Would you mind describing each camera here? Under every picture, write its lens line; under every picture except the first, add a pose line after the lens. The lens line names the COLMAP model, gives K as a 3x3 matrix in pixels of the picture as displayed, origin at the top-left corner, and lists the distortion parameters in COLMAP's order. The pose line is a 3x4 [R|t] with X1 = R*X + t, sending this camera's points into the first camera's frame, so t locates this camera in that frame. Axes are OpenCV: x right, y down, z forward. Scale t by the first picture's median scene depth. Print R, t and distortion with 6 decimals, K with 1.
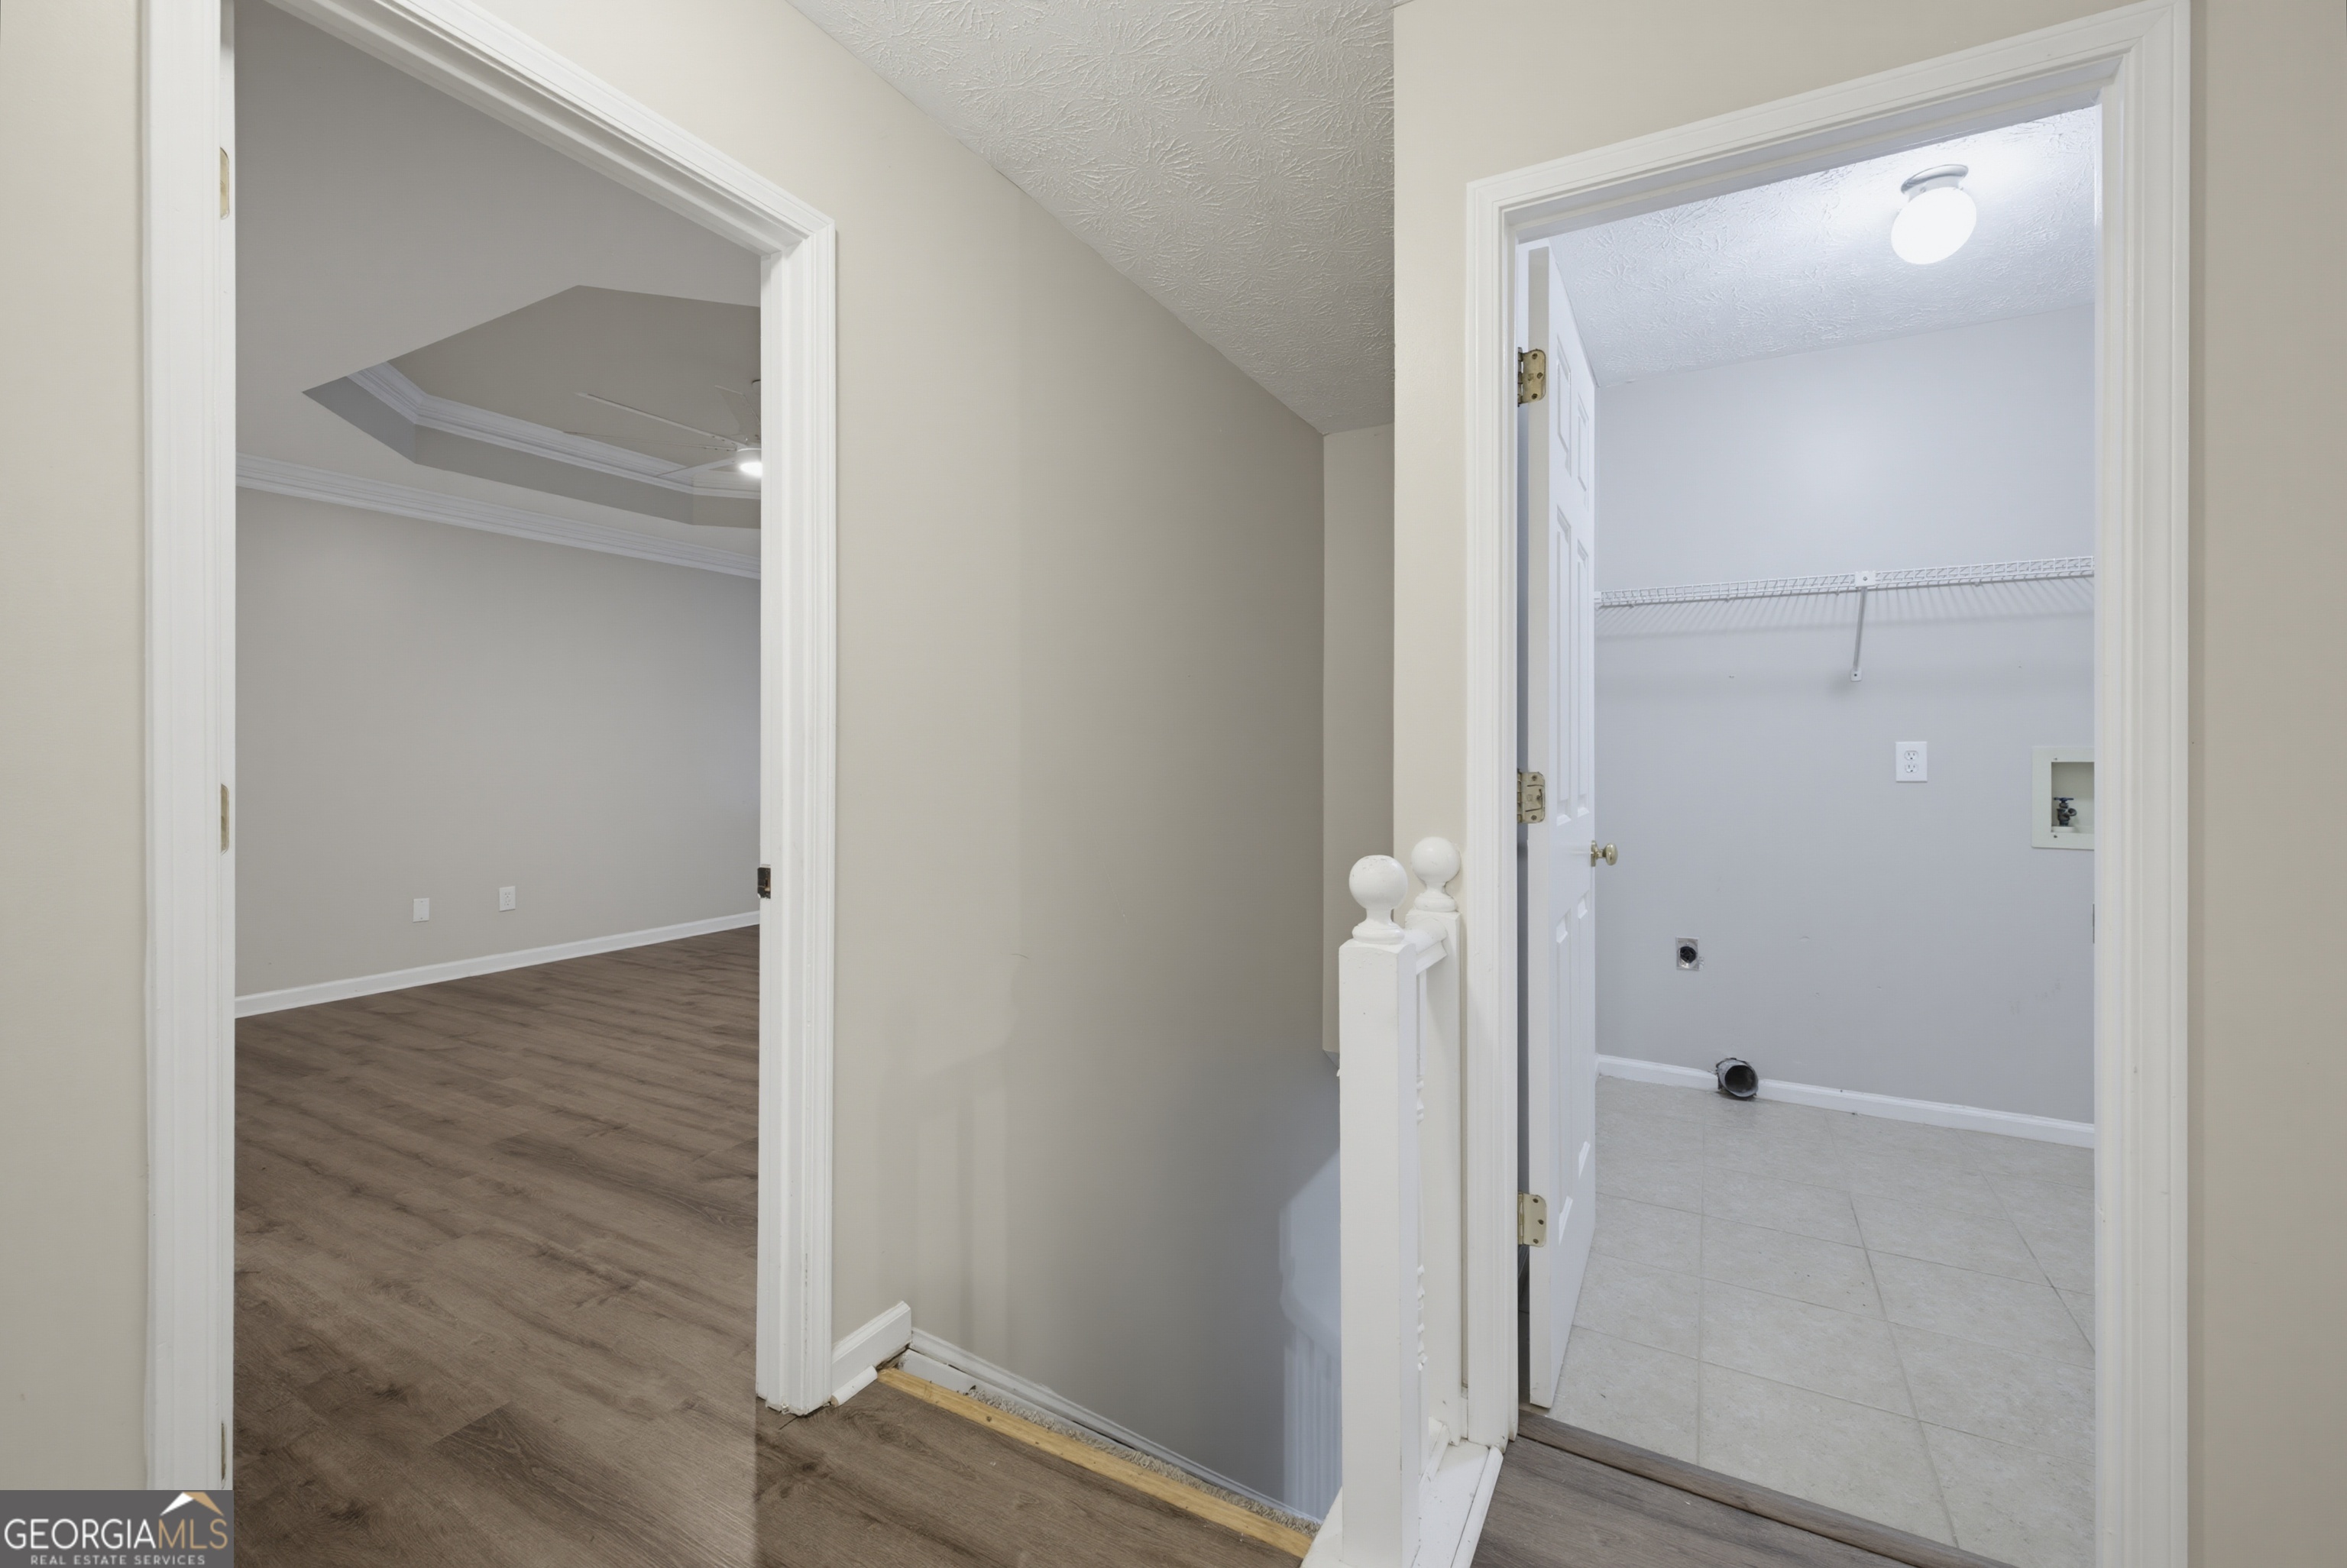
lens RADIAL K [[983.3, 0, 1177.7], [0, 983.3, 758.0], [0, 0, 1]] dist [0.004087, 0.000022]
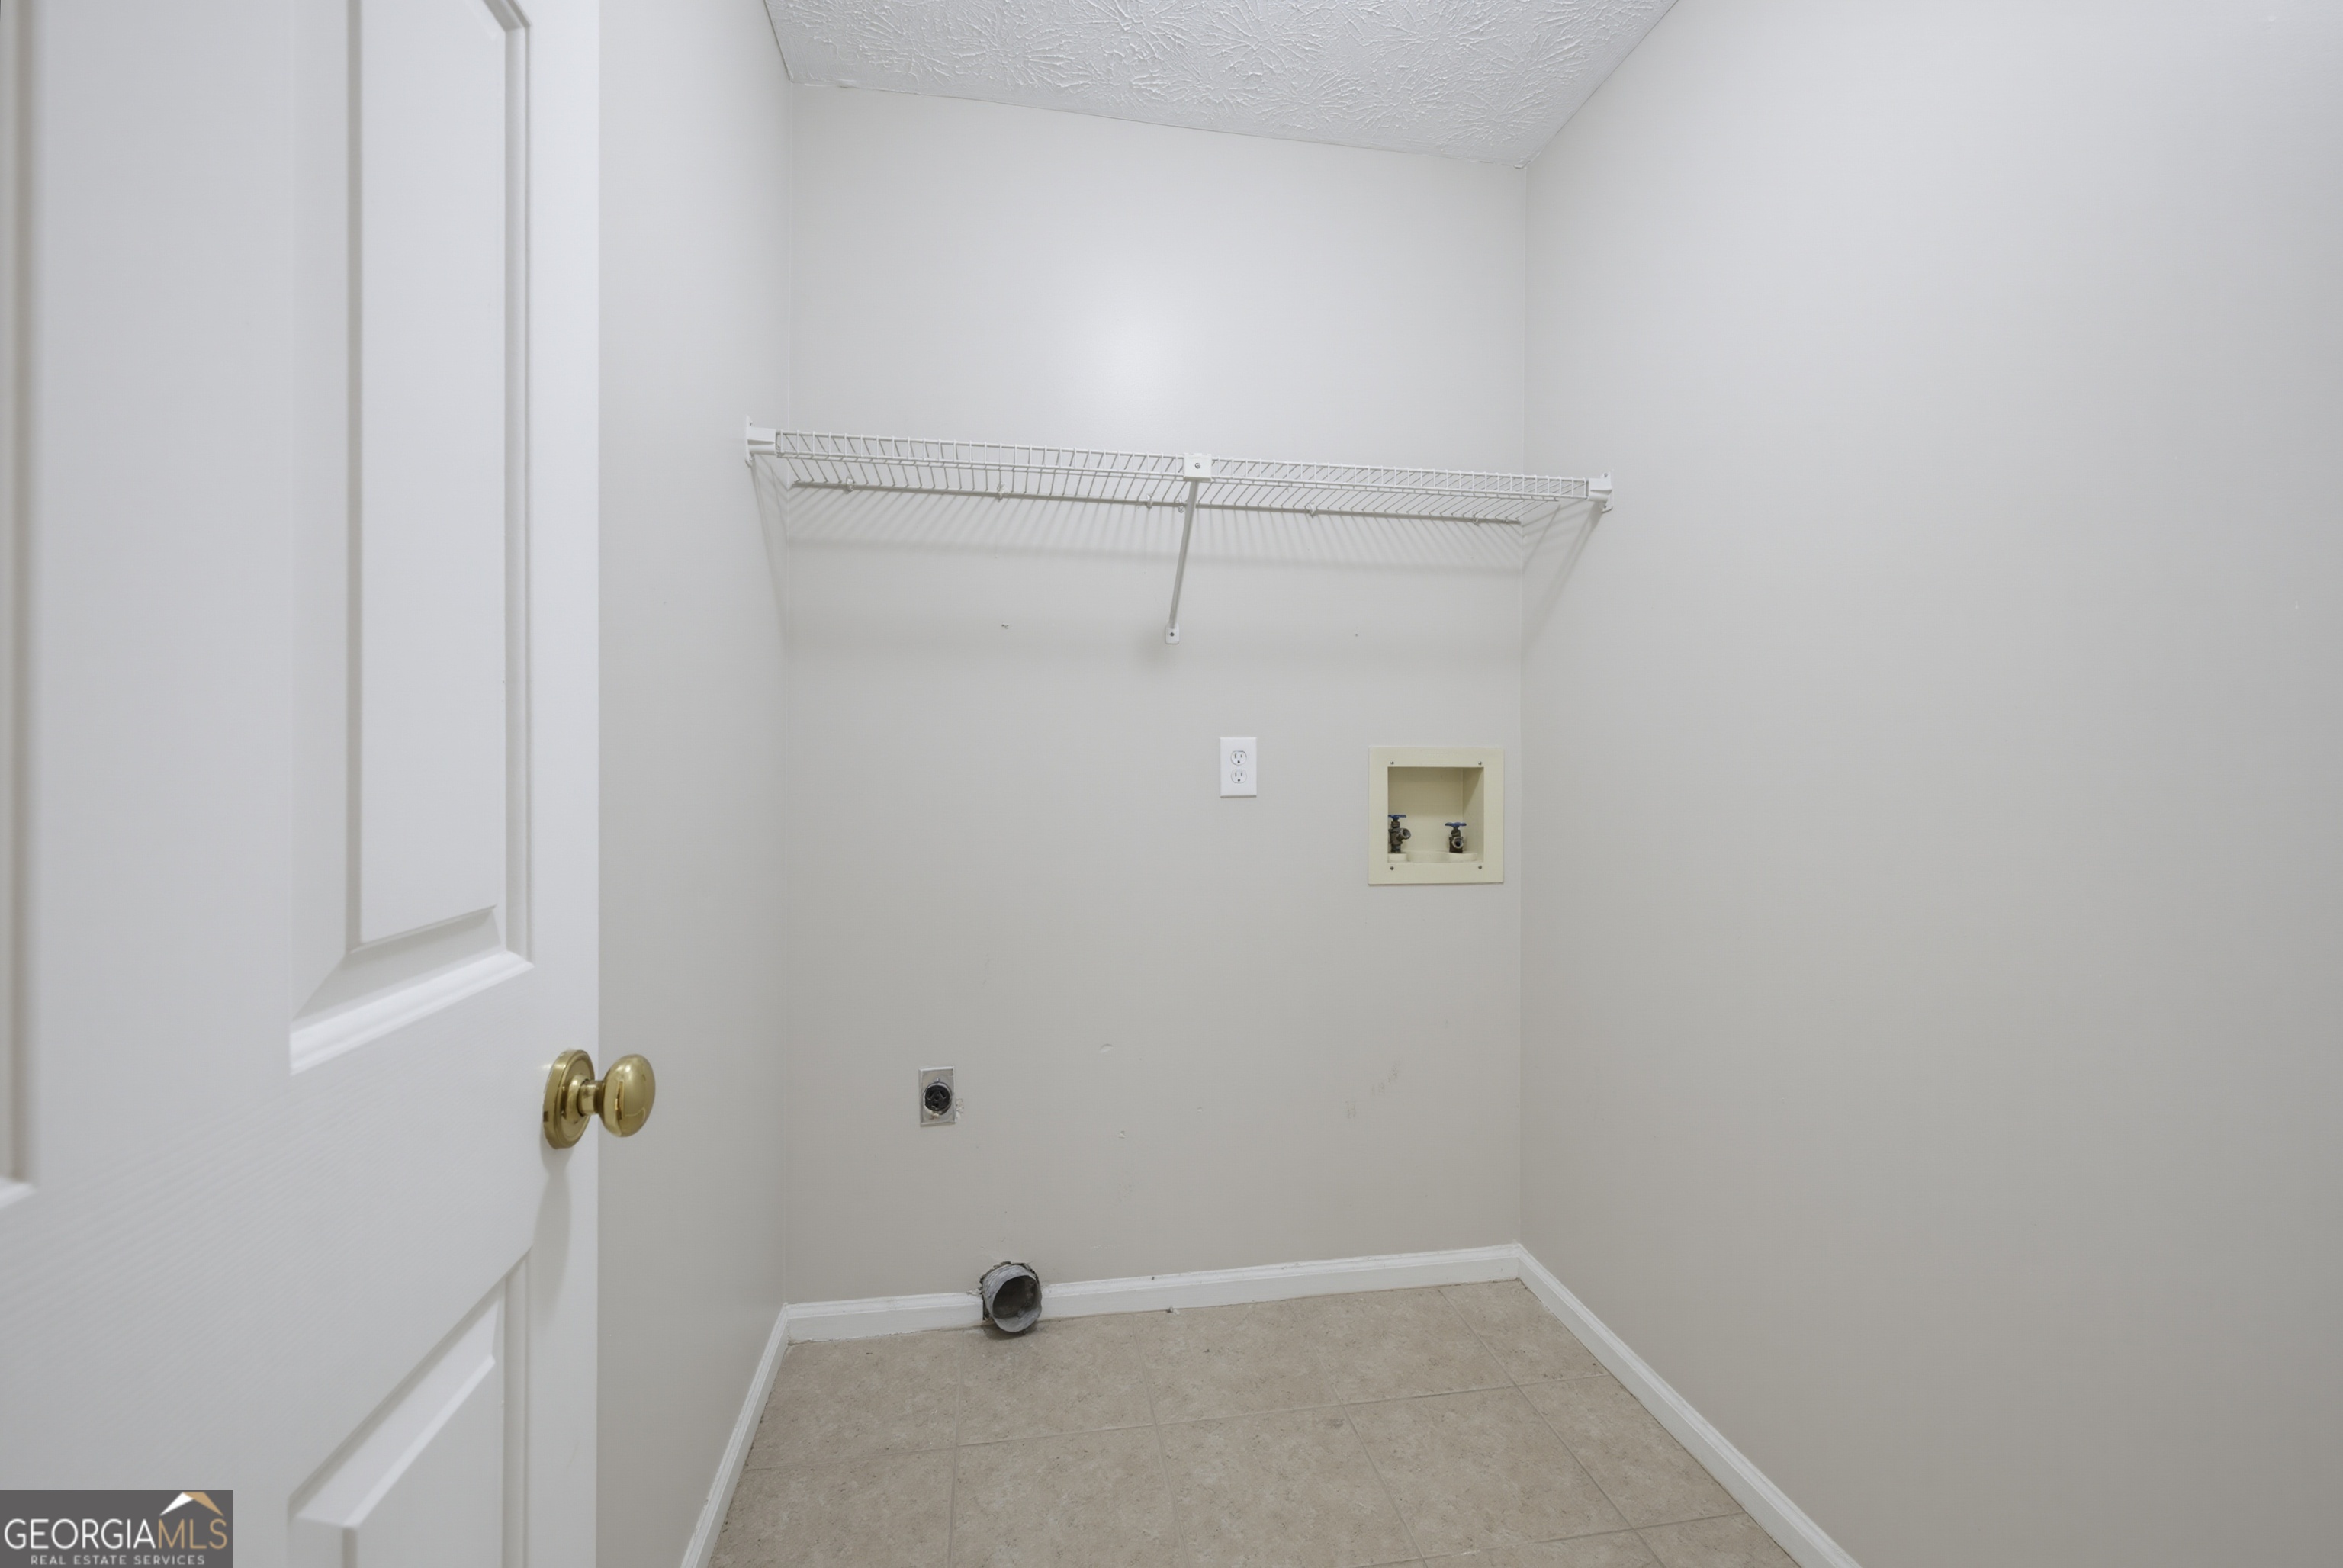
lens RADIAL K [[981.7, 0, 1175.7], [0, 981.7, 758.0], [0, 0, 1]] dist [0.004087, 0.000022]
pose [[0.778491, 0.002313, 0.627652, 0.287051], [-0.001070, 0.999997, -0.002358, -0.000734], [-0.627655, 0.001164, 0.778490, 0.501550]]
